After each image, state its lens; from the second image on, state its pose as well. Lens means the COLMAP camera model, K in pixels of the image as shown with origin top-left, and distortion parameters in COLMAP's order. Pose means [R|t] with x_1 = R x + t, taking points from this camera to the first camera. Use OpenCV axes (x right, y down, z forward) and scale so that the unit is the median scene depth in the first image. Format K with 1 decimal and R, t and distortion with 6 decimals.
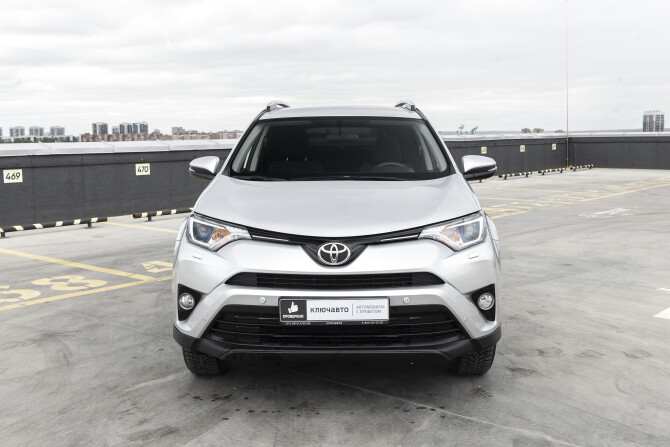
lens RADIAL K [[760.8, 0, 335.0], [0, 760.8, 223.5], [0, 0, 1]] dist [-0.009888, -0.008608]
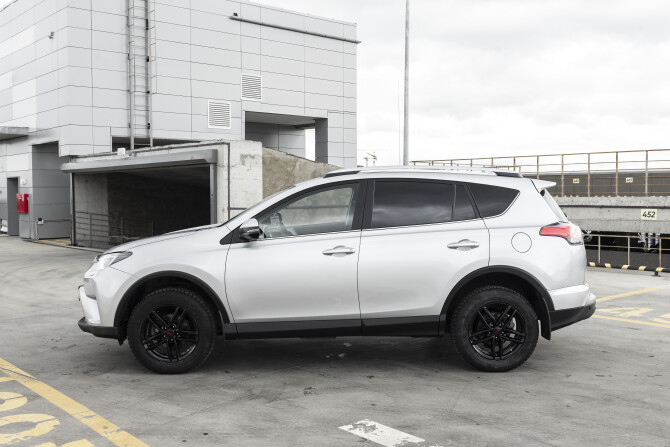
lens RADIAL K [[716.2, 0, 335.0], [0, 716.2, 223.5], [0, 0, 1]] dist [-0.026194, -0.010003]
pose [[0.133686, -0.033628, 0.990453, -1.441822], [0.121420, 0.992450, 0.017307, -0.092180], [-0.983557, 0.117947, 0.136759, 0.839110]]
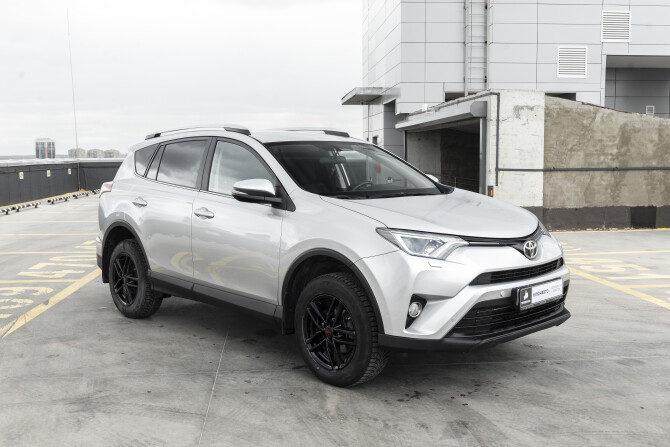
lens RADIAL K [[716.2, 0, 335.0], [0, 716.2, 223.5], [0, 0, 1]] dist [-0.026194, -0.010003]
pose [[0.700653, -0.064403, 0.710590, -0.807321], [0.084717, 0.996382, 0.006773, -0.029397], [-0.708455, 0.055454, 0.703574, 0.290903]]
